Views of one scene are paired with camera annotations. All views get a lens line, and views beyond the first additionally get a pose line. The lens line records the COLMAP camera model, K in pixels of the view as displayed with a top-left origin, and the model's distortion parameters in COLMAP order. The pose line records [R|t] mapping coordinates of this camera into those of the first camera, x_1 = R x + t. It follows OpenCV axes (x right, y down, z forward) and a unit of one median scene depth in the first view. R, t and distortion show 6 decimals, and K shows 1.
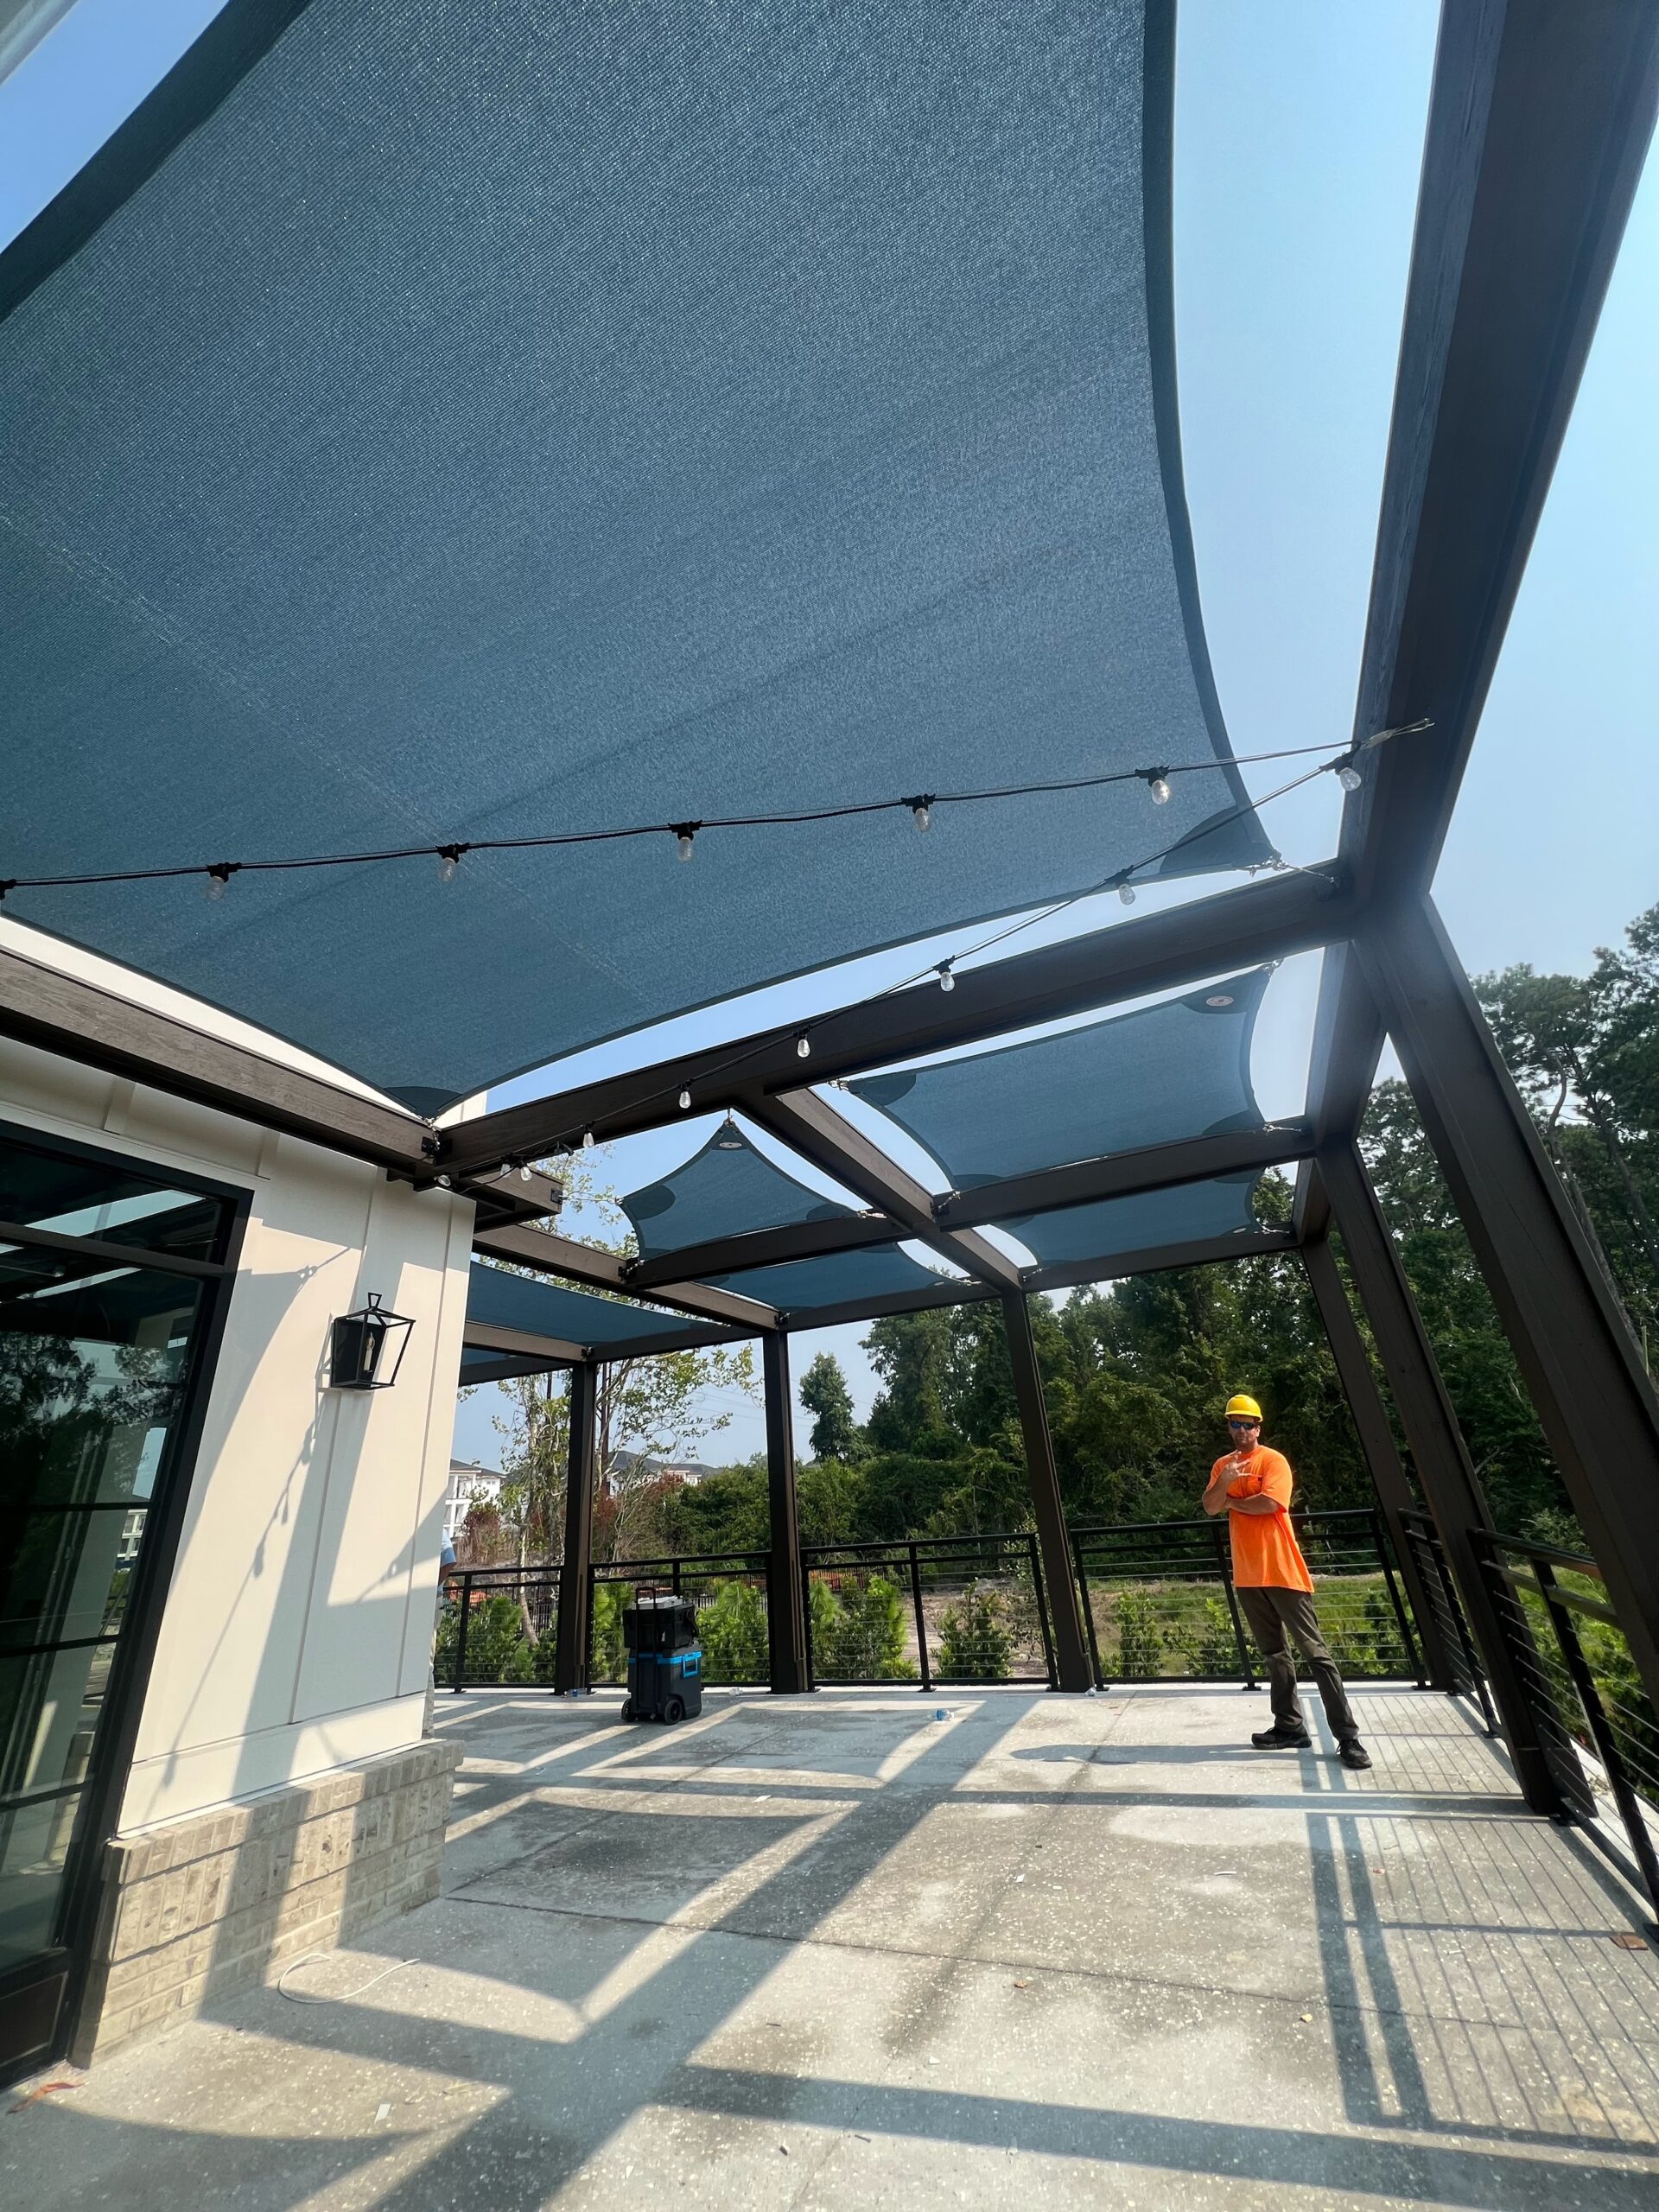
lens RADIAL K [[877.4, 0, 827.1], [0, 877.4, 1088.9], [0, 0, 1]] dist [-0.008153, 0.000110]
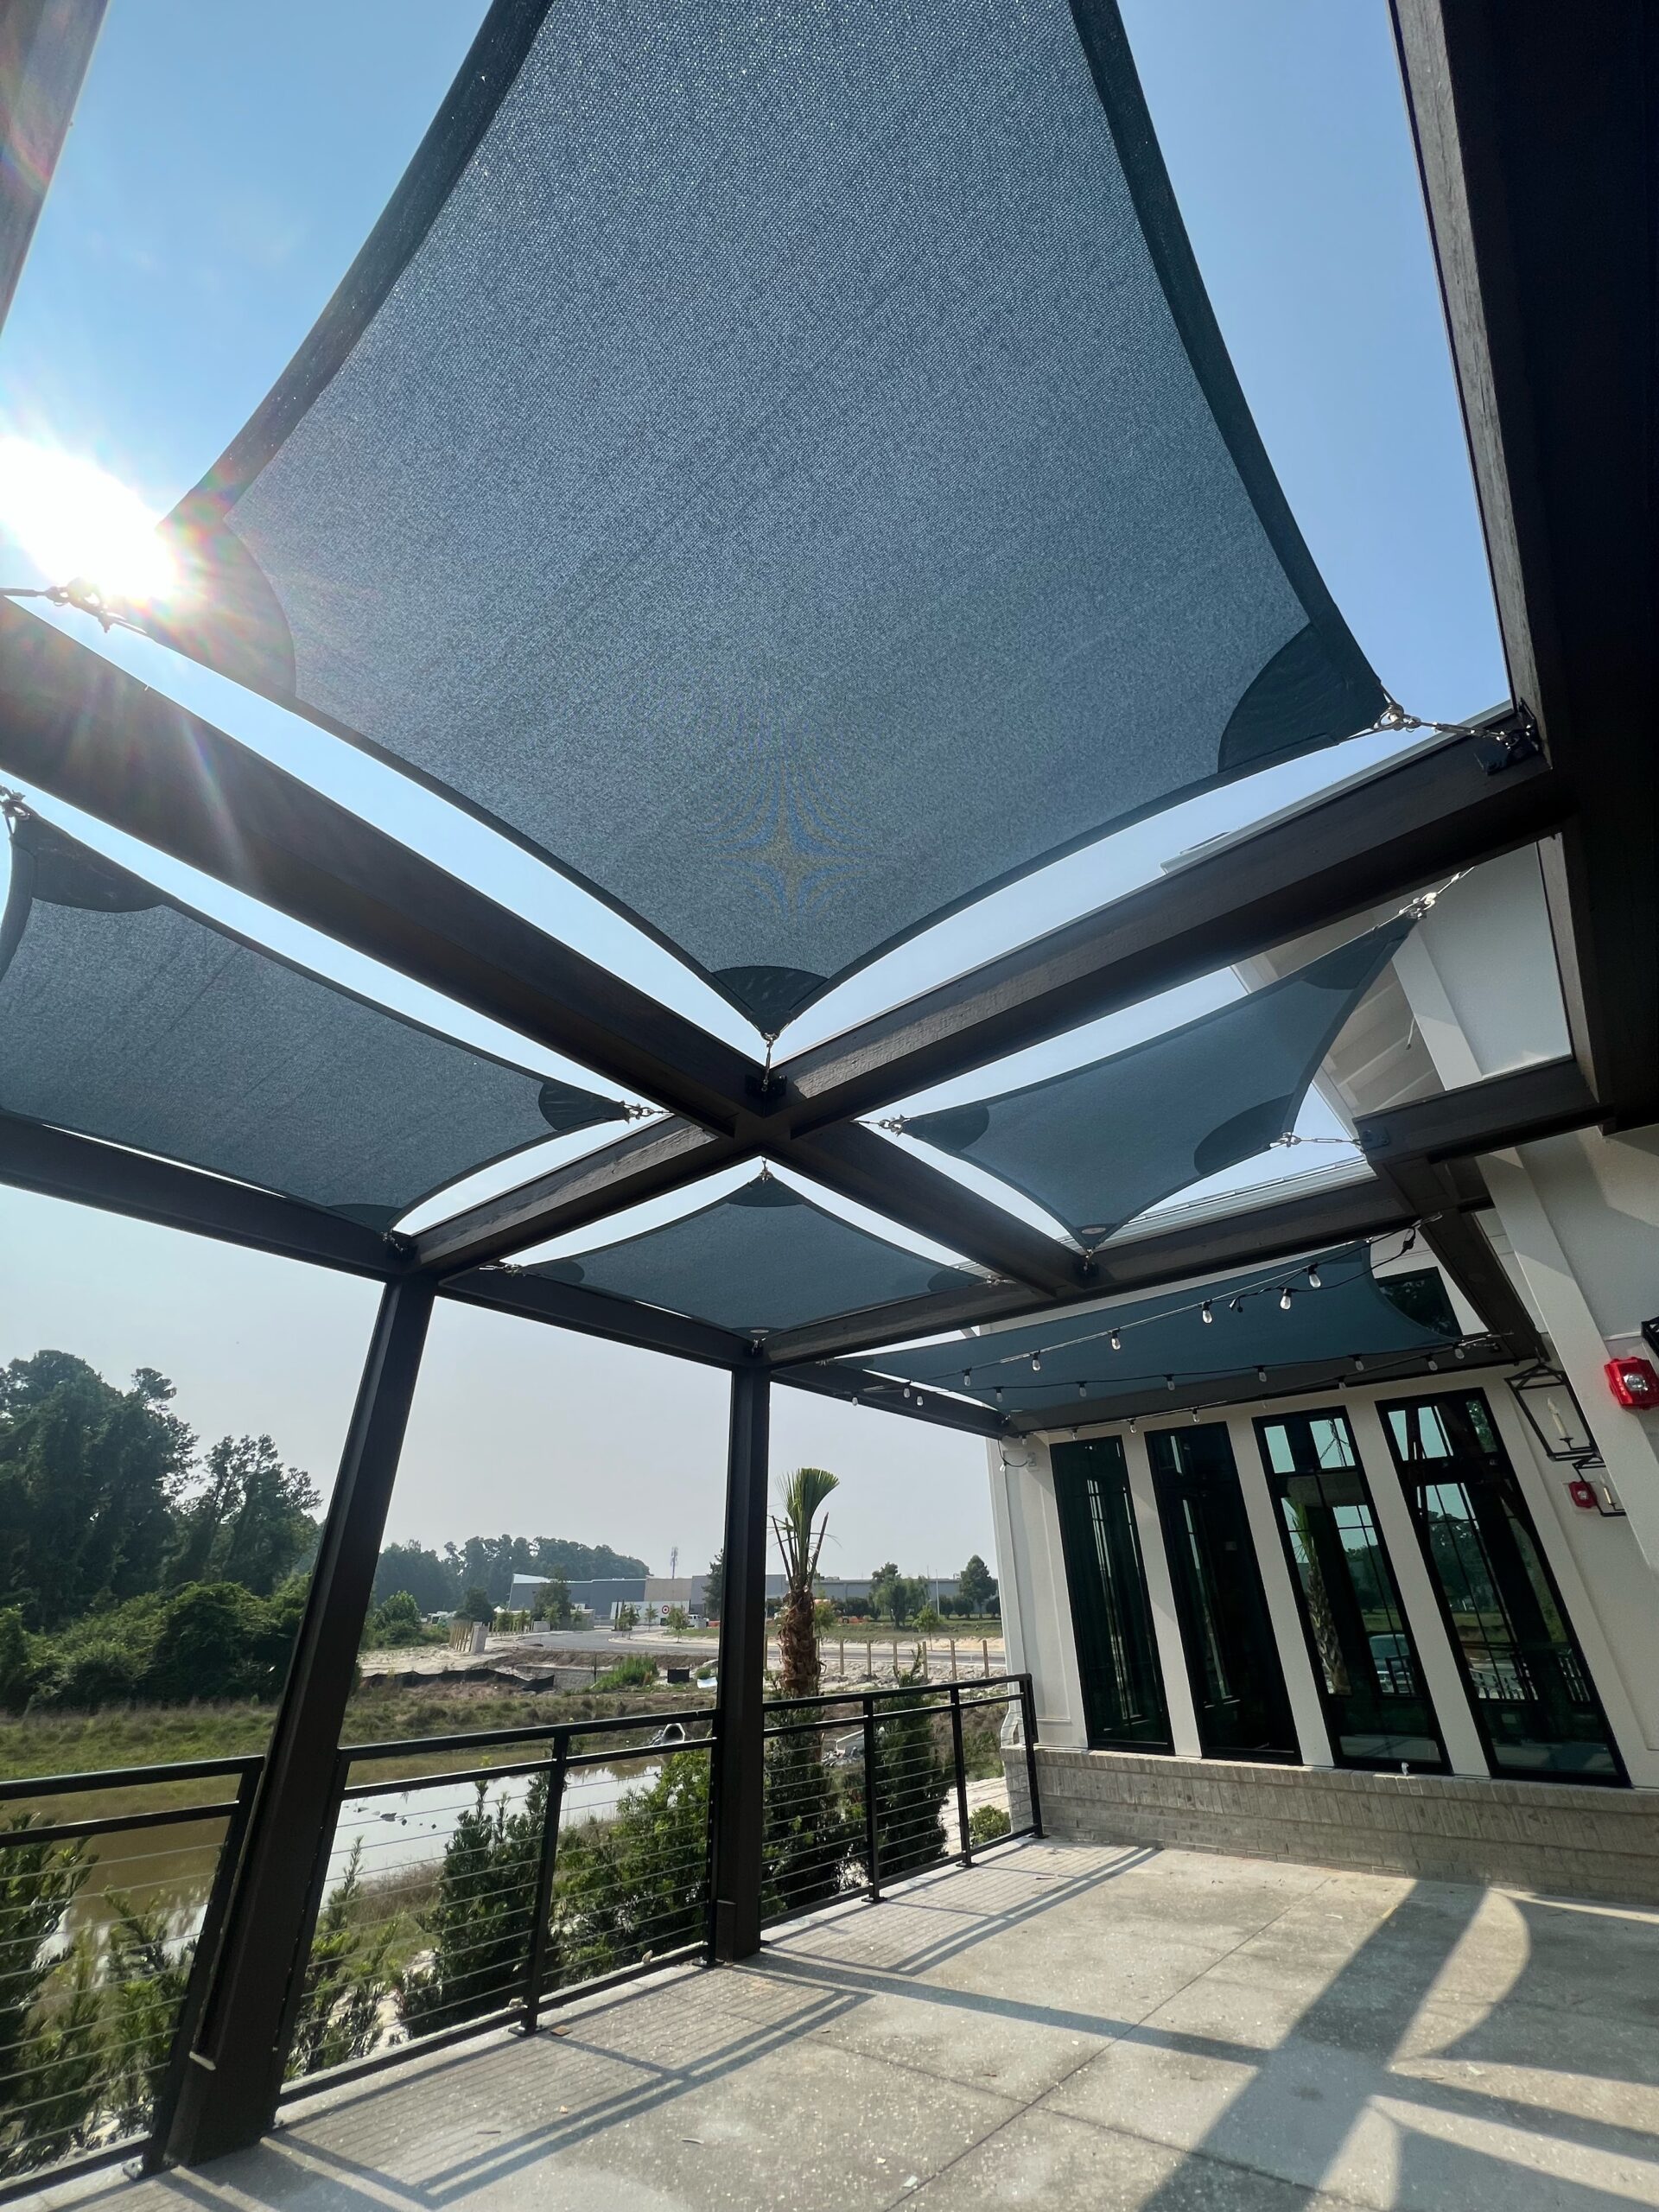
lens RADIAL K [[877.4, 0, 827.1], [0, 877.4, 1088.9], [0, 0, 1]] dist [-0.008153, 0.000110]
pose [[-0.962089, 0.207762, 0.176691, -0.064938], [-0.036354, 0.544377, -0.838053, 1.321452], [-0.270303, -0.812704, -0.516186, 2.869605]]
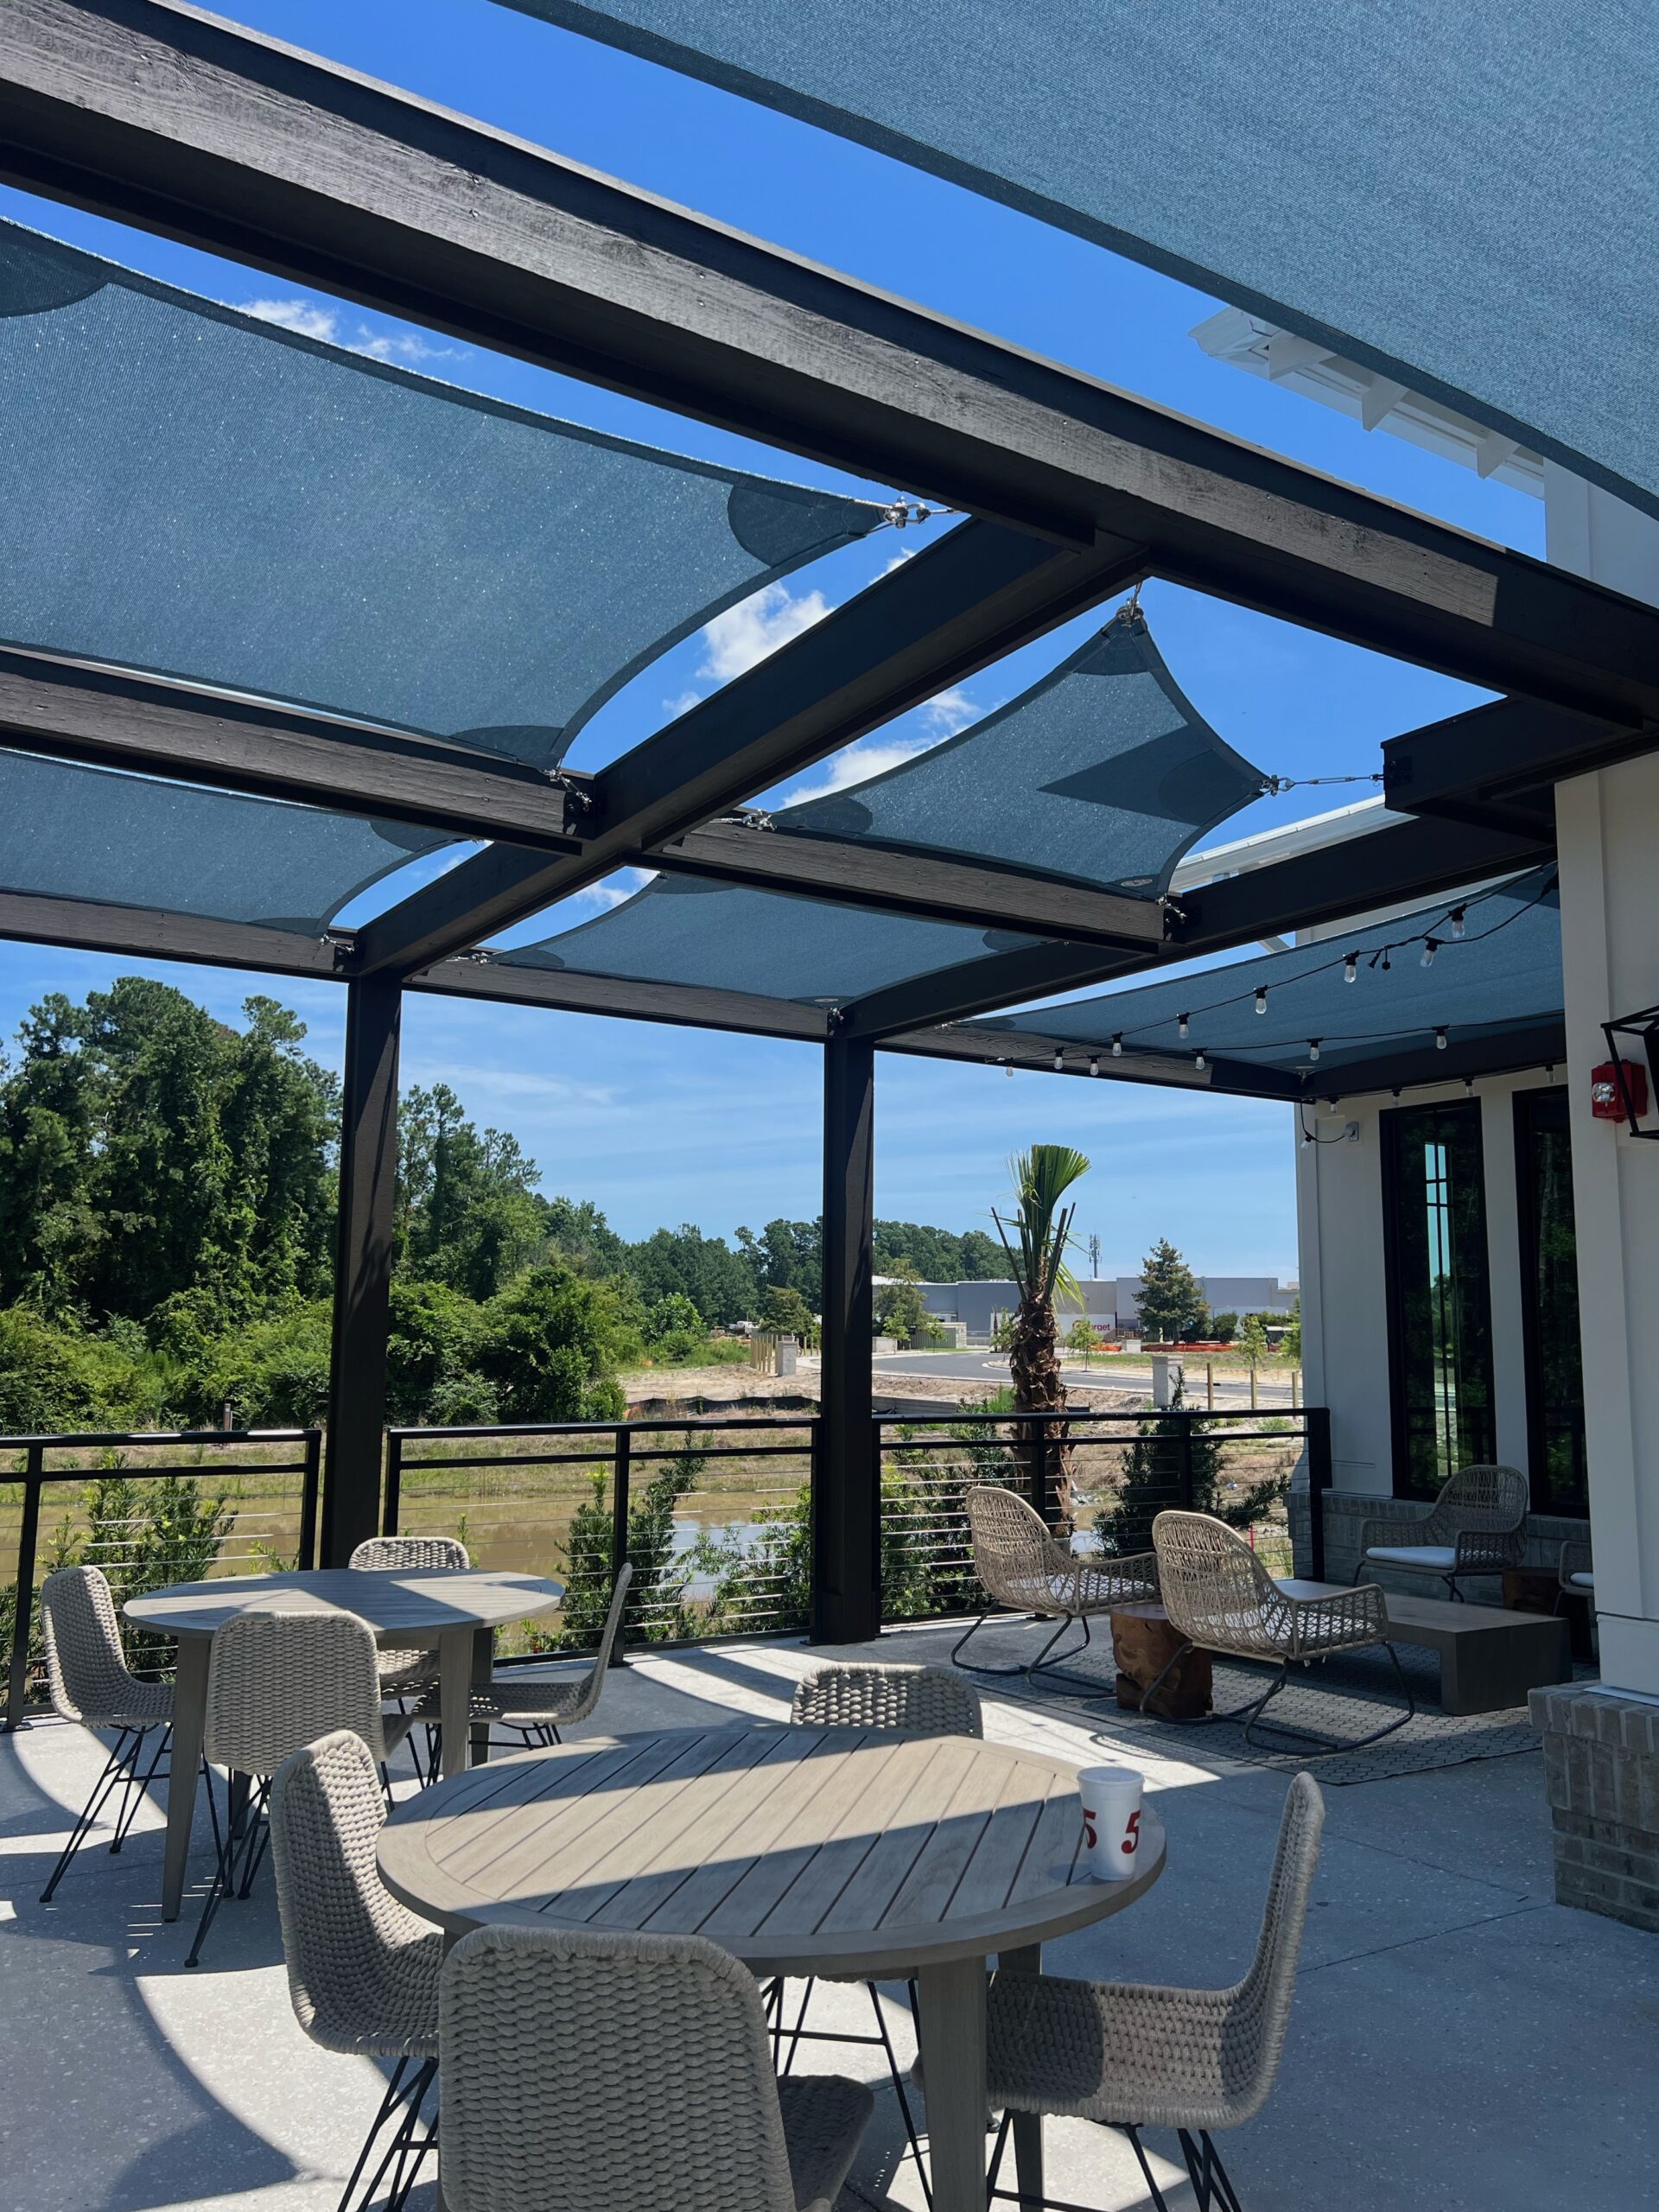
lens RADIAL K [[1662.4, 0, 829.5], [0, 1662.4, 1106.0], [0, 0, 1]] dist [0.024693, -0.000737]
pose [[-0.834412, 0.141869, 0.532570, -0.662116], [-0.189645, 0.833389, -0.519132, 1.504462], [-0.517486, -0.534169, -0.668485, 3.122160]]
